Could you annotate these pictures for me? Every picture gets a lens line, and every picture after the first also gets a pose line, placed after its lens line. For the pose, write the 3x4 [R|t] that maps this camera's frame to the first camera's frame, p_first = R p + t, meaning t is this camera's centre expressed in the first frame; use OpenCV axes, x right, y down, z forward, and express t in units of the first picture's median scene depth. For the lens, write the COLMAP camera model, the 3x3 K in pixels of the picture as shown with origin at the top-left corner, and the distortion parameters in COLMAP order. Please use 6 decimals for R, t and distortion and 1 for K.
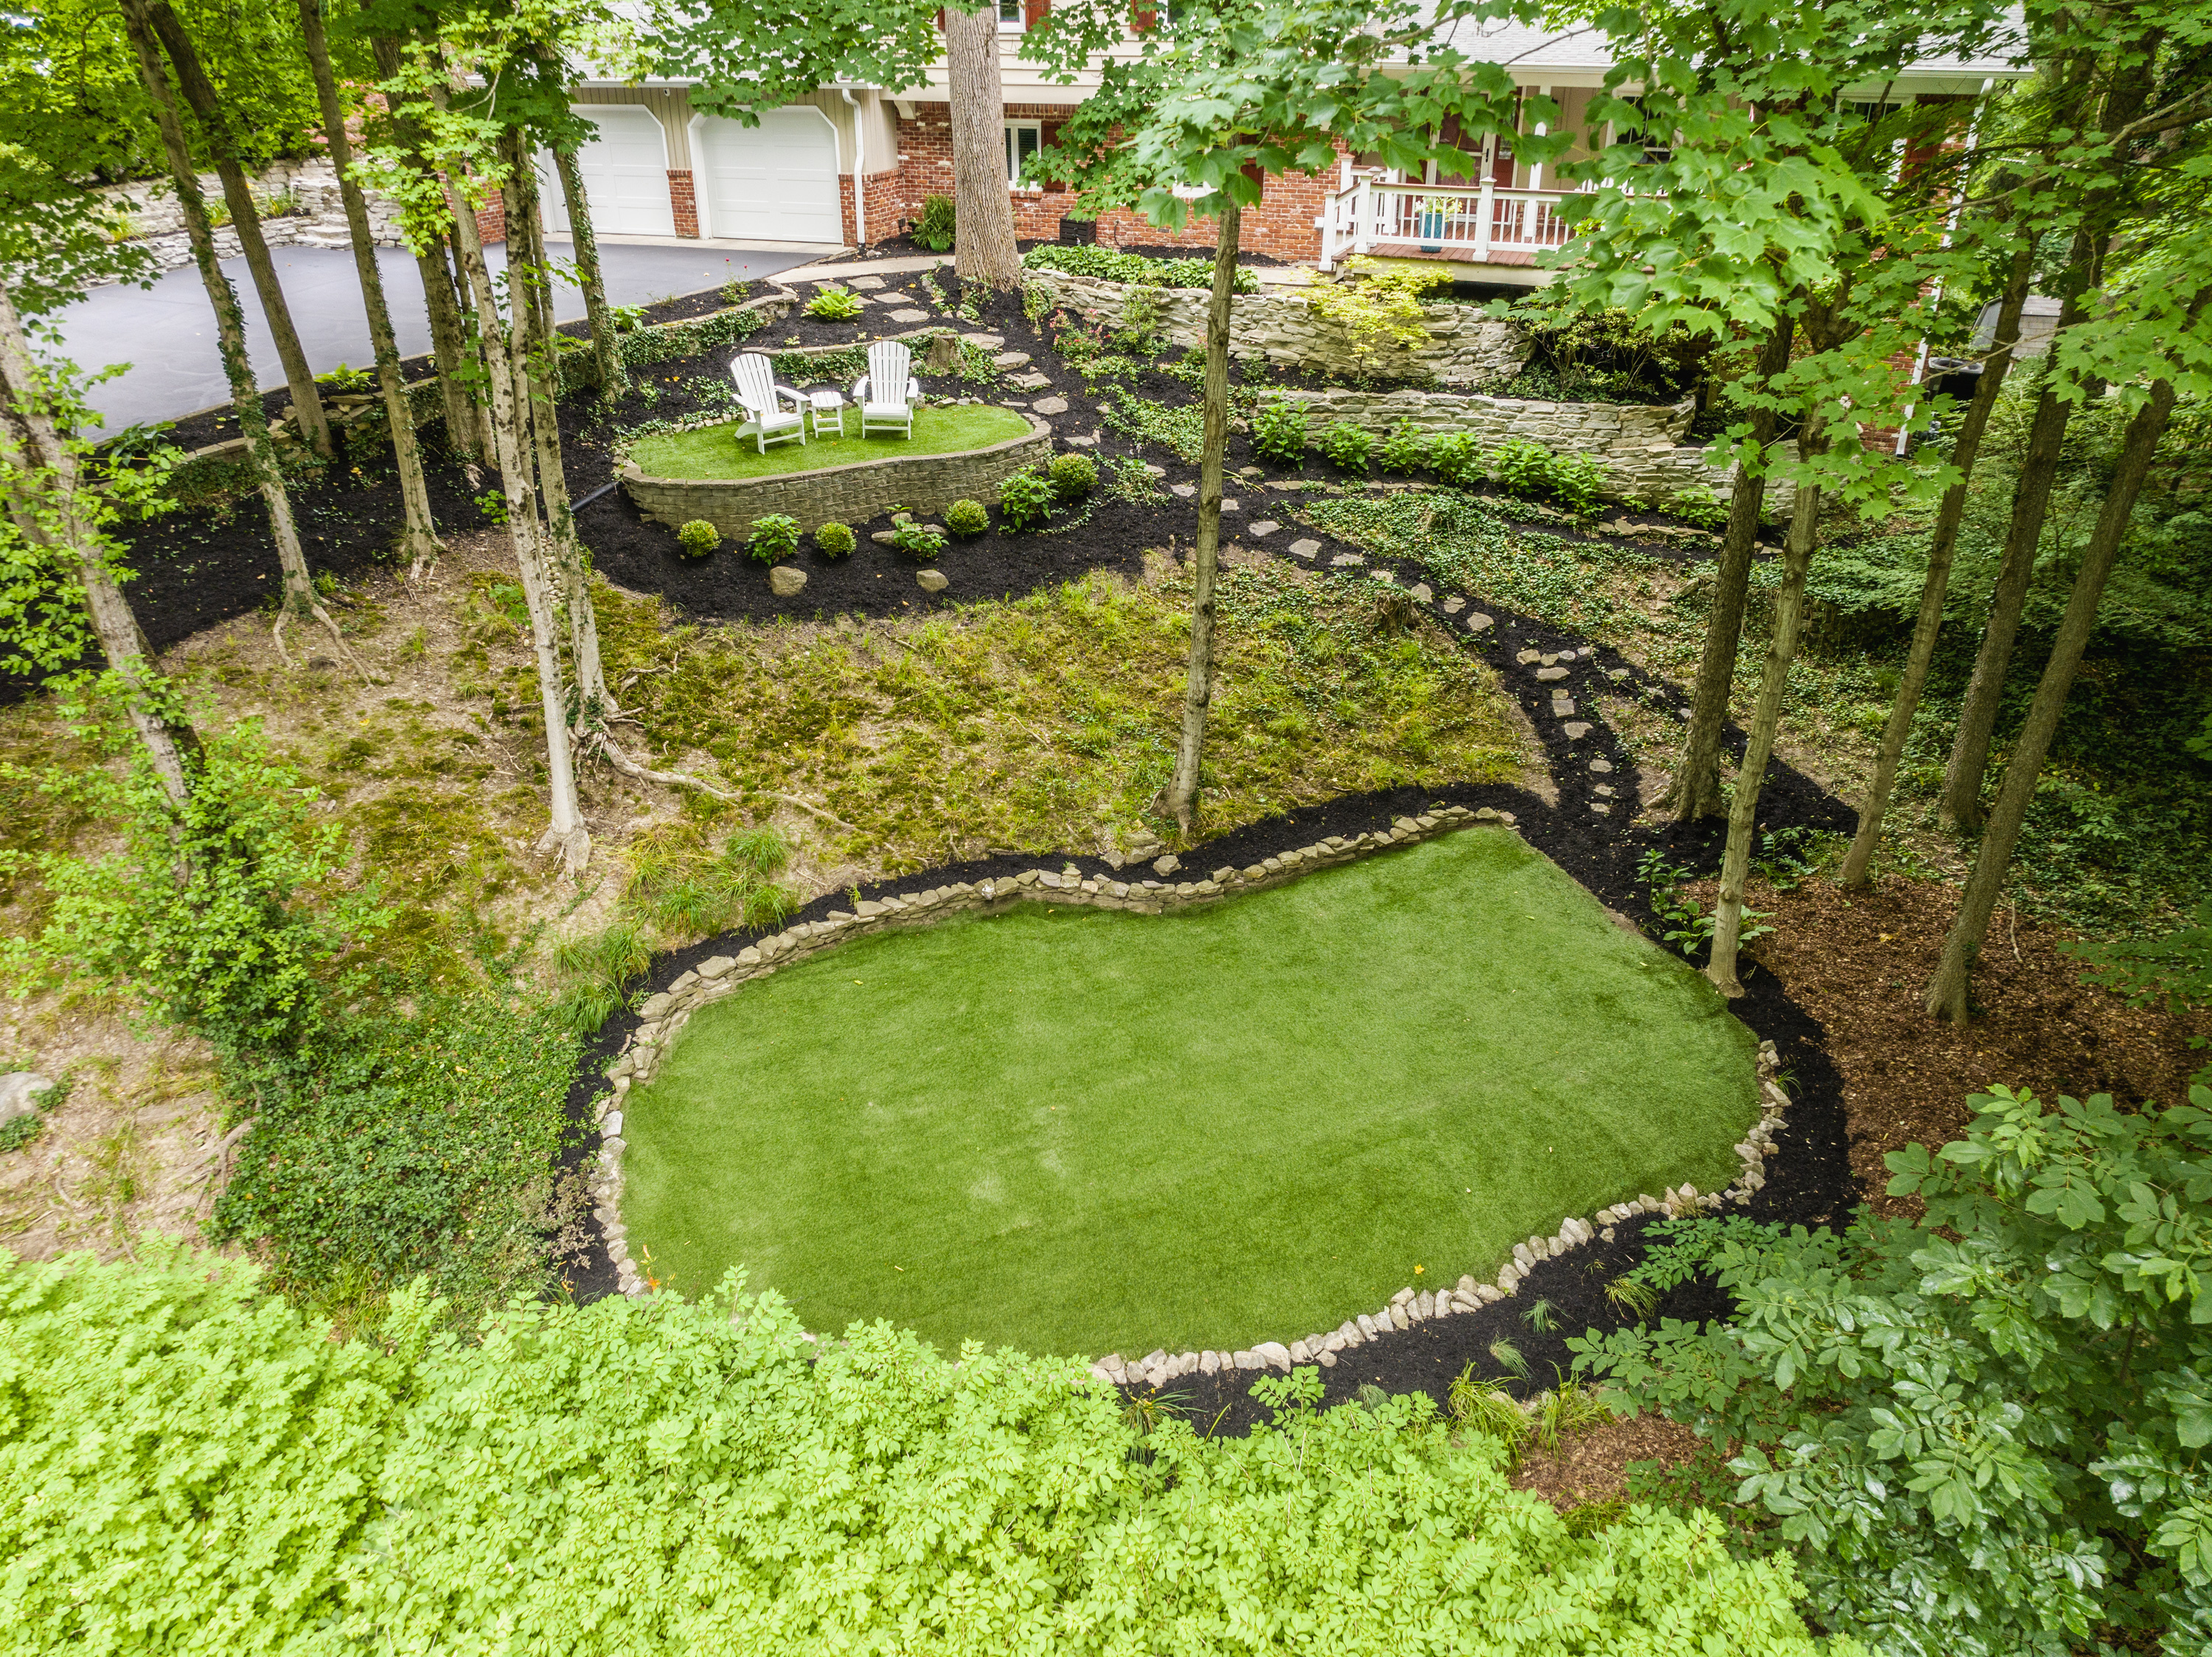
lens RADIAL K [[1561.0, 0, 1106.0], [0, 1561.0, 828.5], [0, 0, 1]] dist [-0.034741, -0.001405]
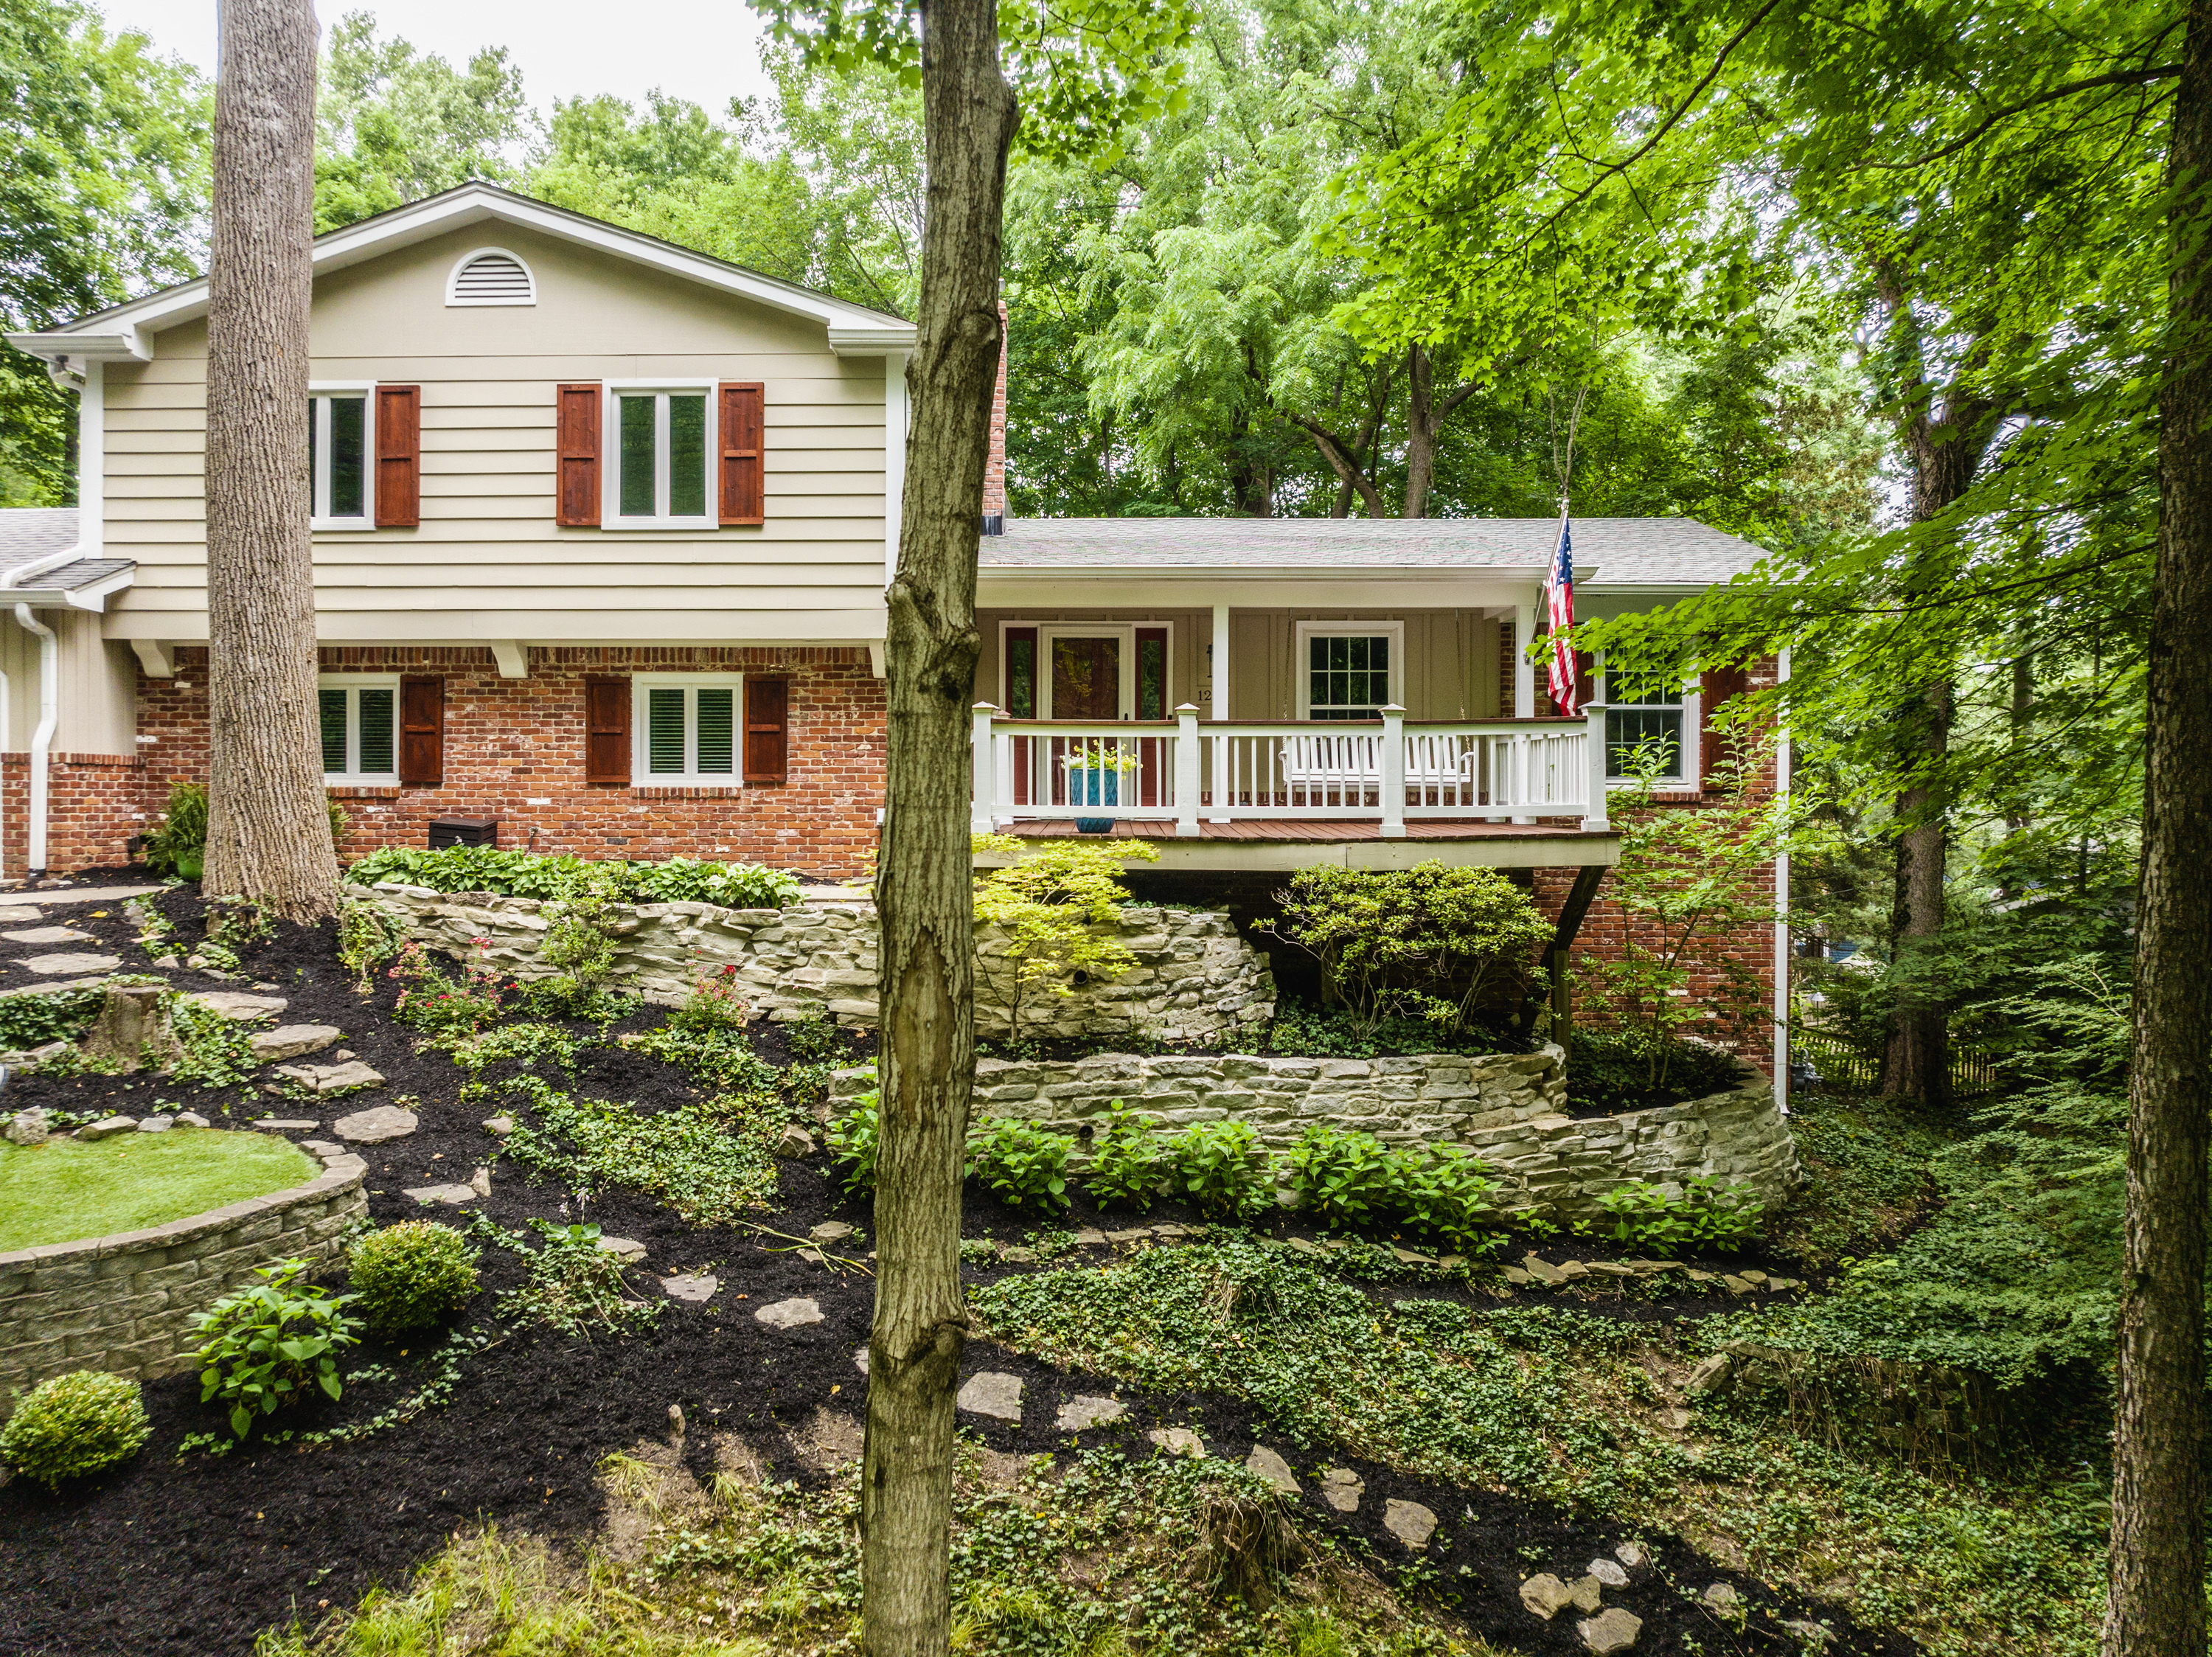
lens RADIAL K [[1561.0, 0, 1106.0], [0, 1561.0, 828.5], [0, 0, 1]] dist [-0.034741, -0.001405]
pose [[0.938059, 0.000855, 0.346475, 0.007732], [0.159297, 0.886975, -0.433474, -0.120723], [-0.307686, 0.461816, 0.831899, 0.529051]]
